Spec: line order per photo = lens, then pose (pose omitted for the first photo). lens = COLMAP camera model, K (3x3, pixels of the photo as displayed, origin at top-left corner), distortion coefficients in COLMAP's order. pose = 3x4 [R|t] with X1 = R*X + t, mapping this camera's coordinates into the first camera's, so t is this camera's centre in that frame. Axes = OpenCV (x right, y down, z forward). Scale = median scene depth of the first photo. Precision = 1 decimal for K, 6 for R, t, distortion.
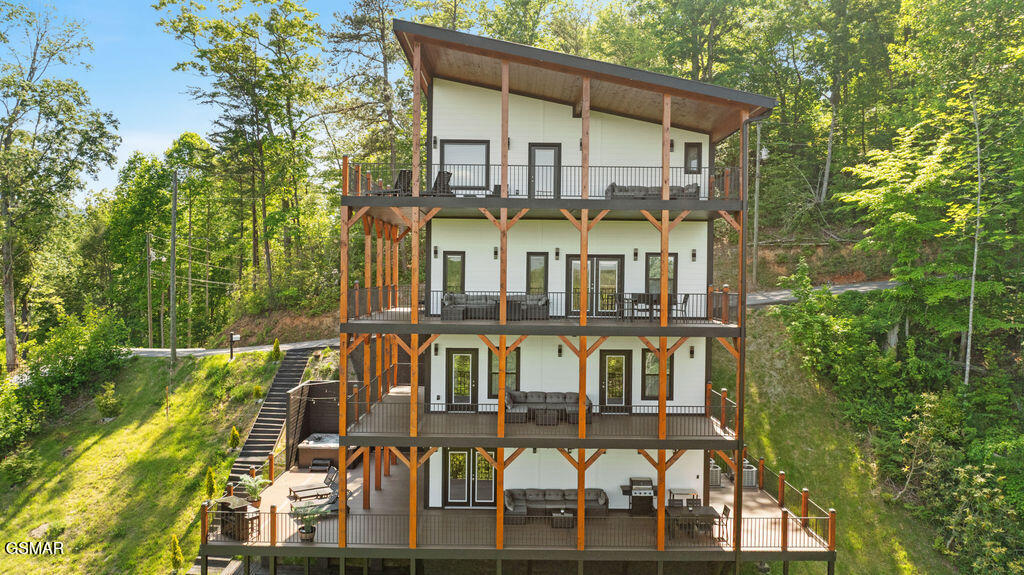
lens RADIAL K [[714.7, 0, 512.0], [0, 714.7, 287.5], [0, 0, 1]] dist [-0.043084, -0.000964]
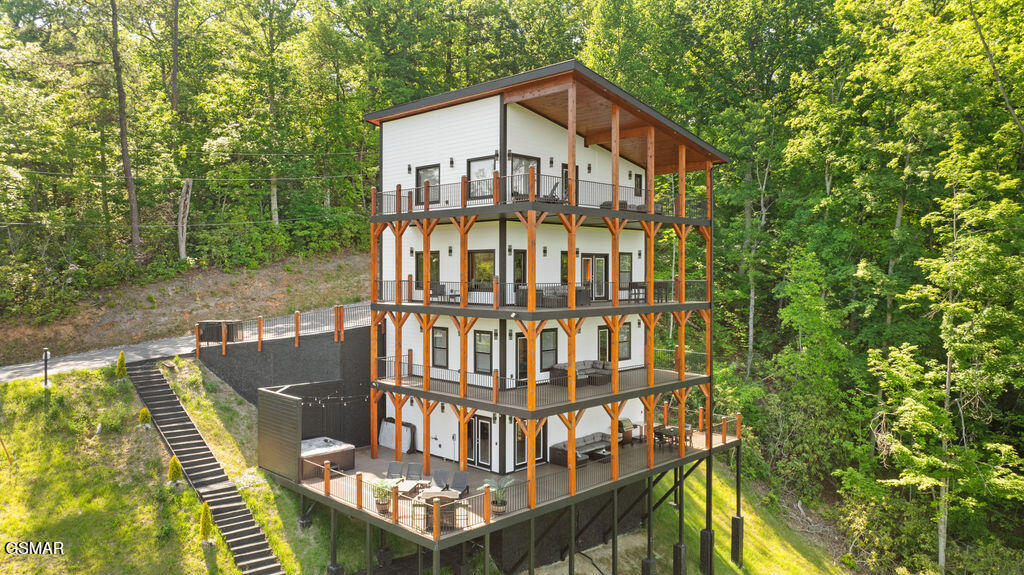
lens RADIAL K [[730.5, 0, 507.3], [0, 730.5, 268.8], [0, 0, 1]] dist [-0.006098, -0.004725]
pose [[0.708700, -0.007916, 0.705465, -0.940553], [0.018511, 0.999801, -0.007378, -0.010714], [-0.705267, 0.018287, 0.708706, 0.166734]]
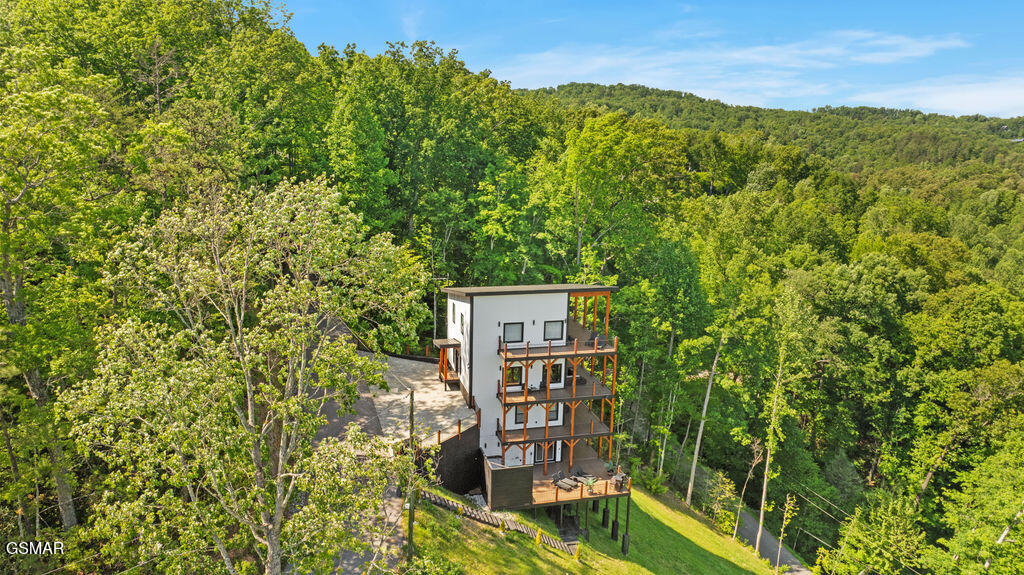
lens RADIAL K [[730.5, 0, 507.3], [0, 730.5, 268.8], [0, 0, 1]] dist [-0.006098, -0.004725]
pose [[-0.257796, -0.211591, 0.942746, -2.360935], [-0.010830, 0.976298, 0.216160, -0.905904], [-0.966139, 0.045515, -0.253977, 1.815221]]
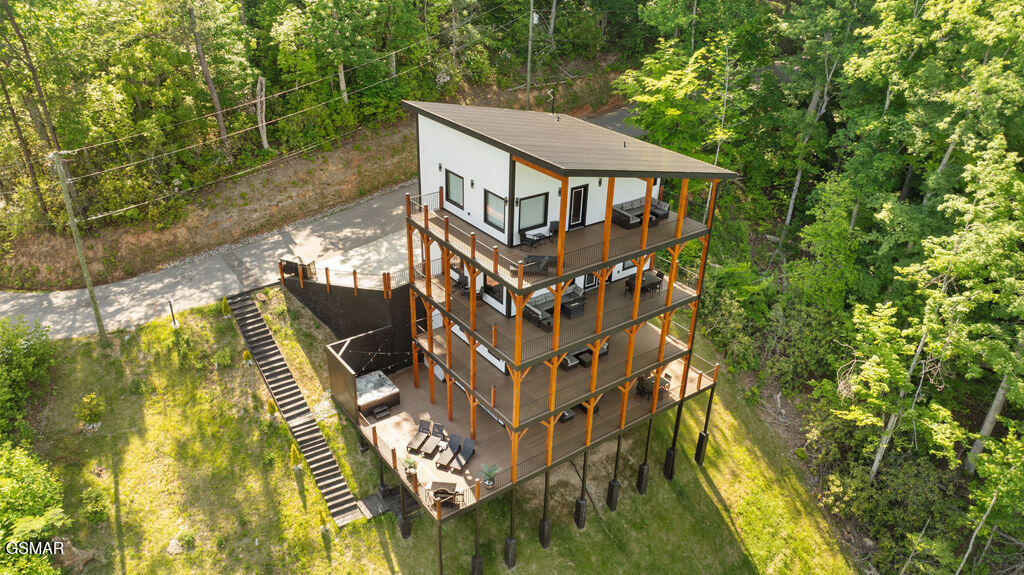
lens RADIAL K [[730.5, 0, 507.3], [0, 730.5, 268.8], [0, 0, 1]] dist [-0.006098, -0.004725]
pose [[0.809198, -0.257301, 0.528200, -0.857505], [-0.000901, 0.898463, 0.439048, -0.678210], [-0.587535, -0.355753, 0.726802, -0.008200]]
